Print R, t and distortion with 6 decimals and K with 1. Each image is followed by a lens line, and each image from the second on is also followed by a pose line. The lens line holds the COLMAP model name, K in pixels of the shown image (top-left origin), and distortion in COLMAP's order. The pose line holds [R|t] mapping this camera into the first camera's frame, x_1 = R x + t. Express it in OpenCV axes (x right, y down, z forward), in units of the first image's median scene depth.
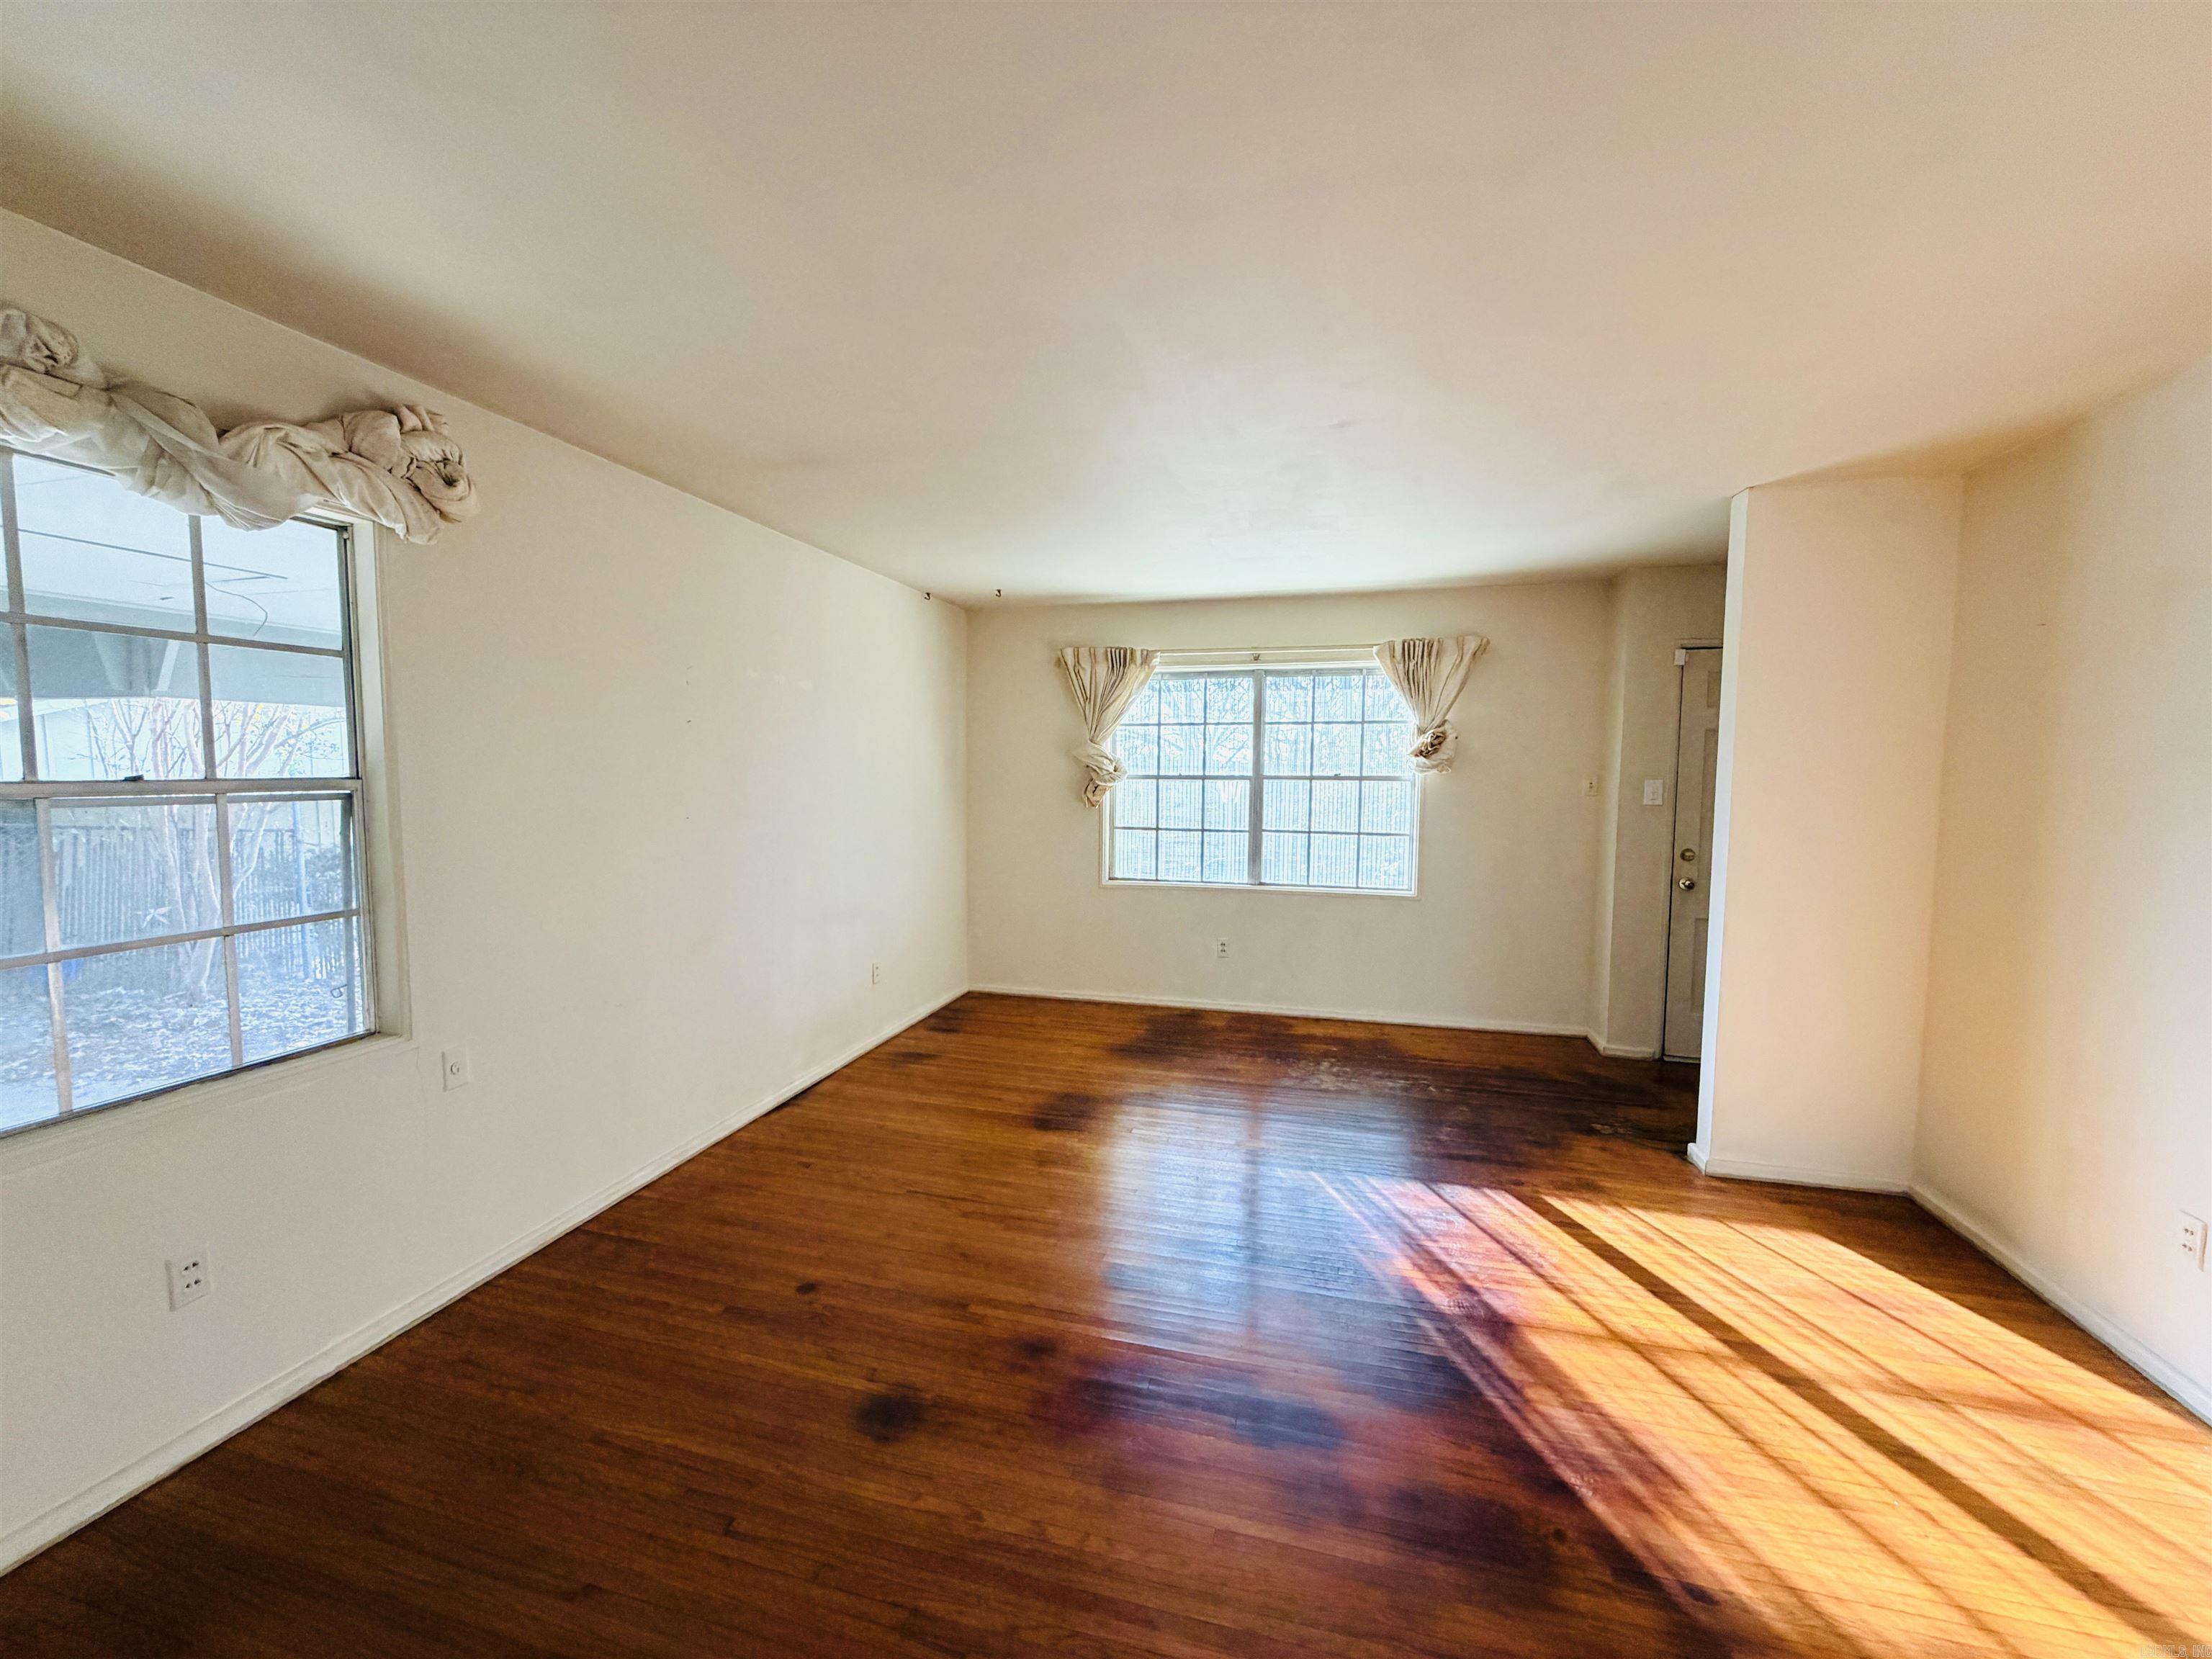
lens RADIAL K [[883.6, 0, 1099.5], [0, 883.6, 828.4], [0, 0, 1]] dist [0.000086, 0.000071]
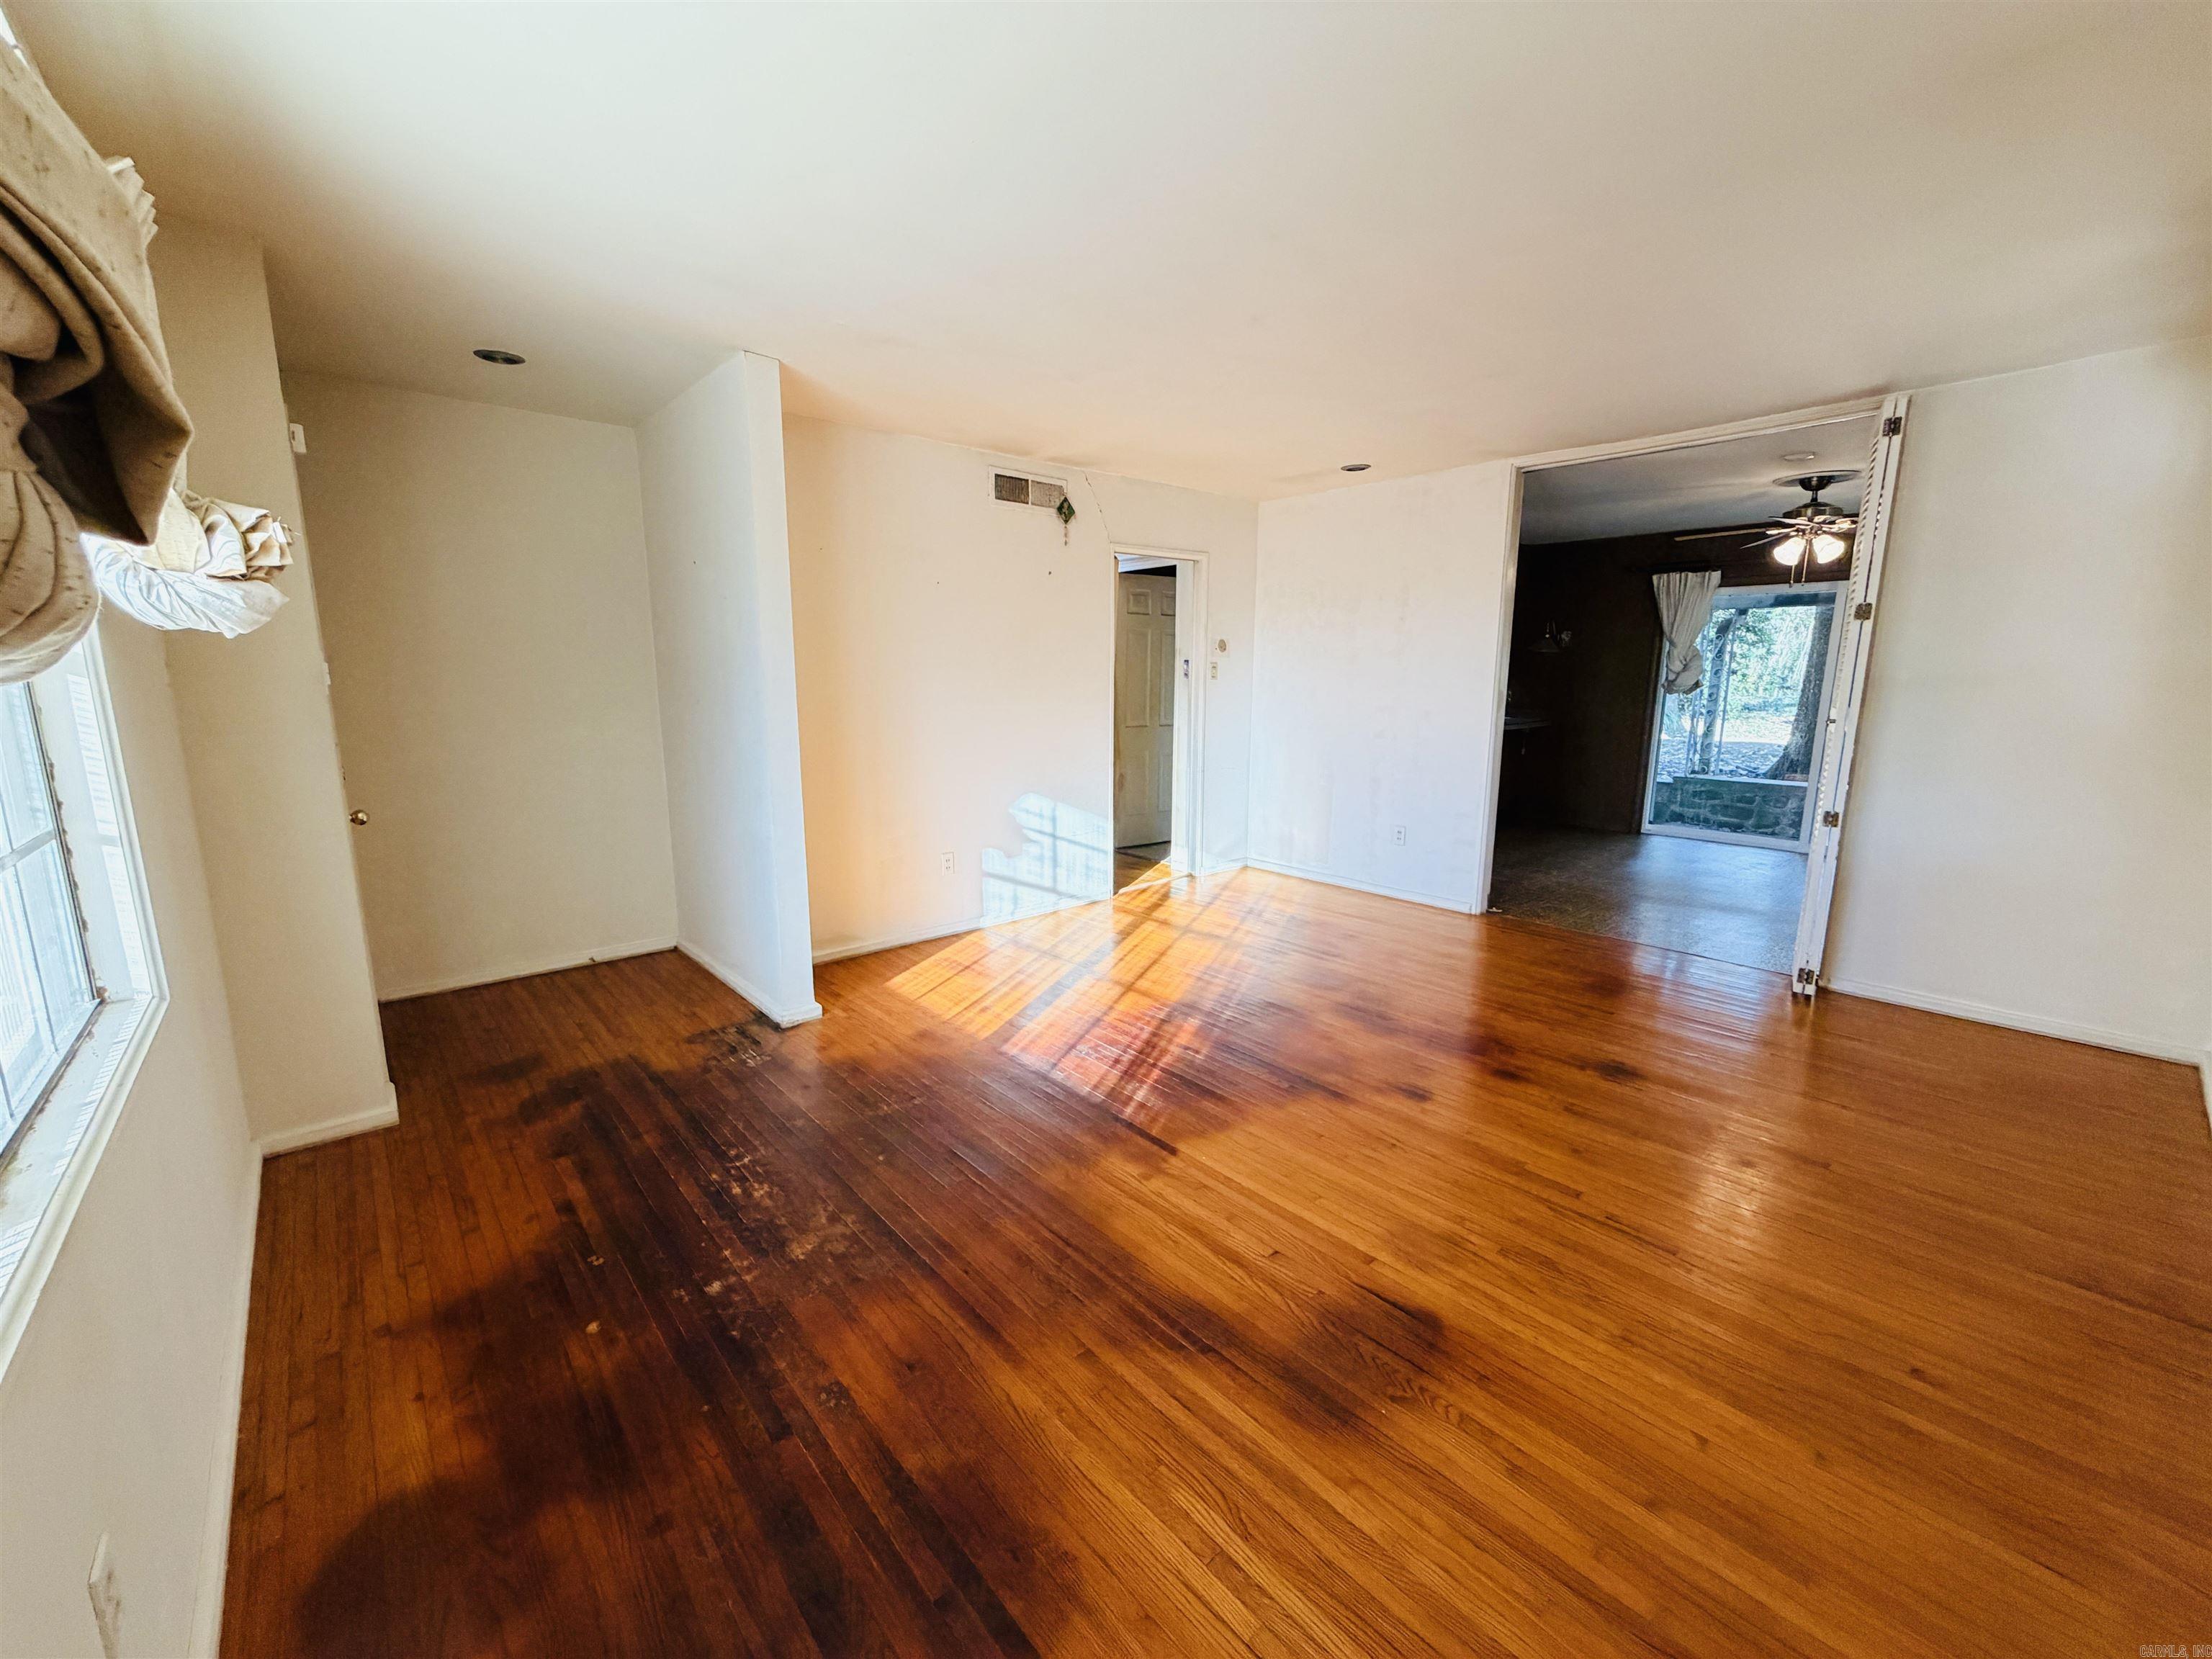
lens RADIAL K [[883.6, 0, 1099.5], [0, 883.6, 828.4], [0, 0, 1]] dist [0.000086, 0.000071]
pose [[-0.832167, -0.104934, 0.544506, -0.178672], [0.032880, 0.970868, 0.237350, -0.086035], [-0.553550, 0.215418, -0.804474, 1.692180]]
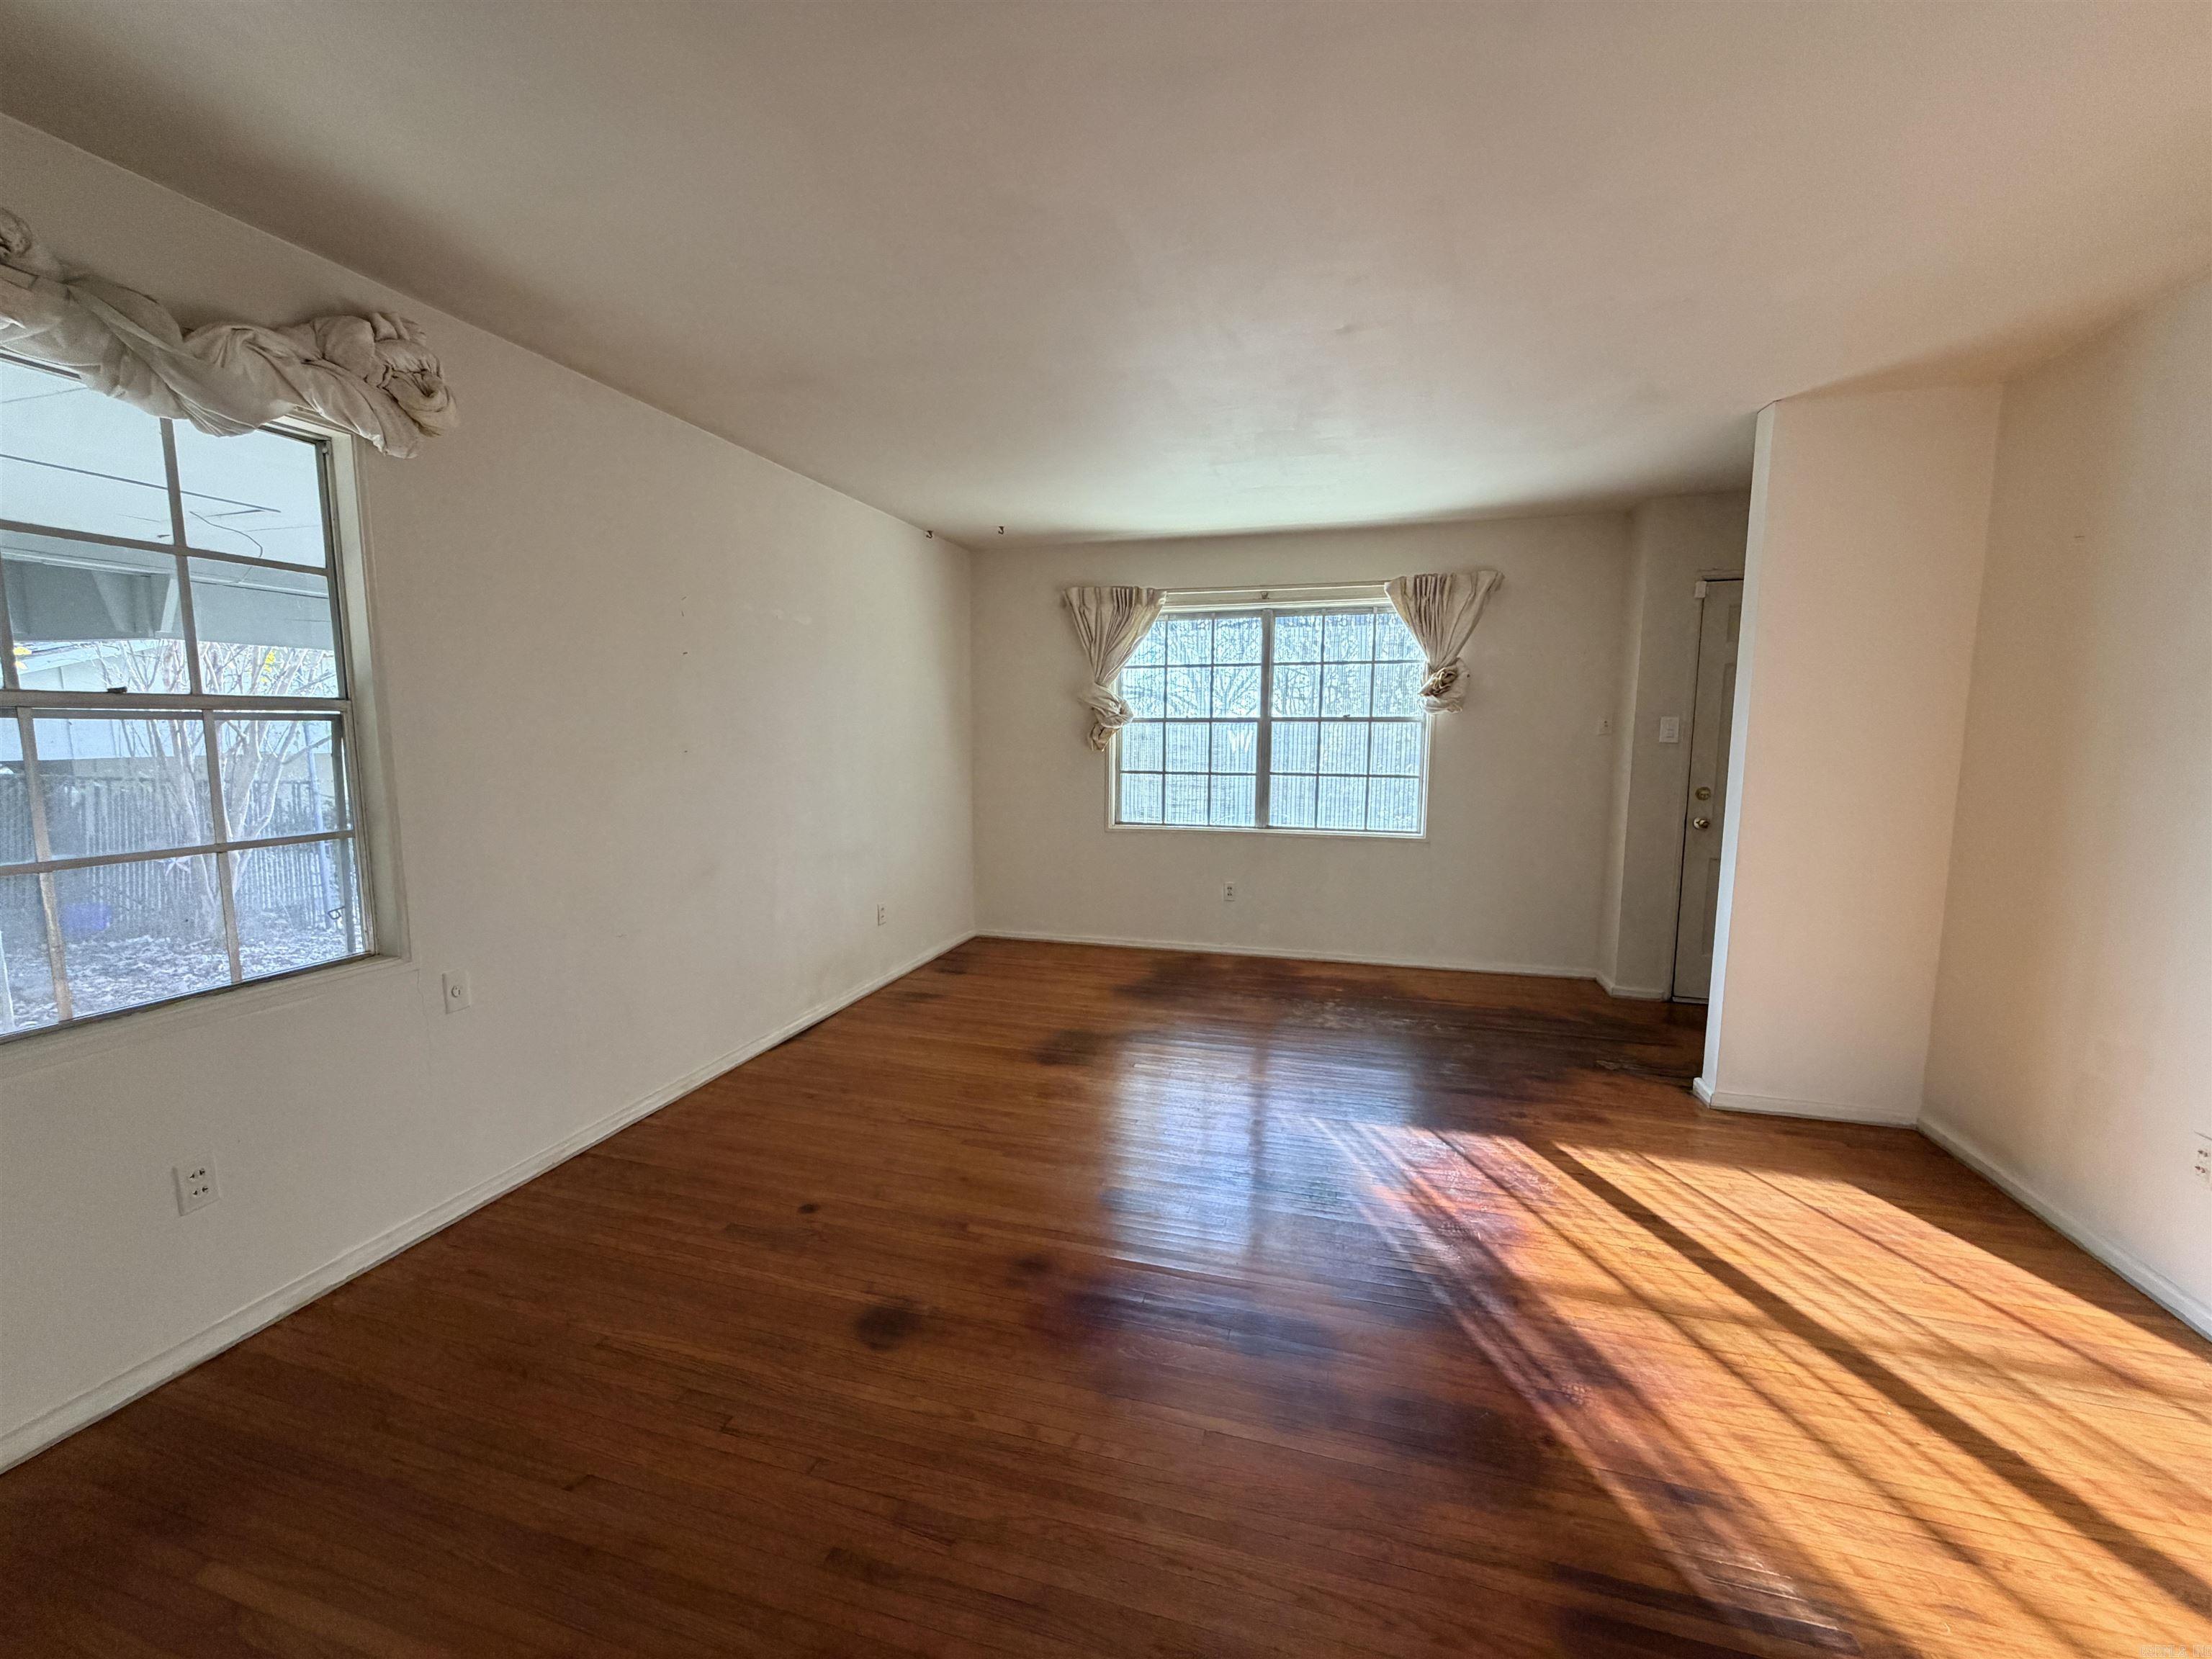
lens RADIAL K [[883.6, 0, 1099.5], [0, 883.6, 828.4], [0, 0, 1]] dist [0.000086, 0.000071]
pose [[0.999874, -0.001460, -0.015830, 0.015093], [0.002160, 0.999016, 0.044301, 0.032462], [0.015749, -0.044329, 0.998893, 0.010659]]
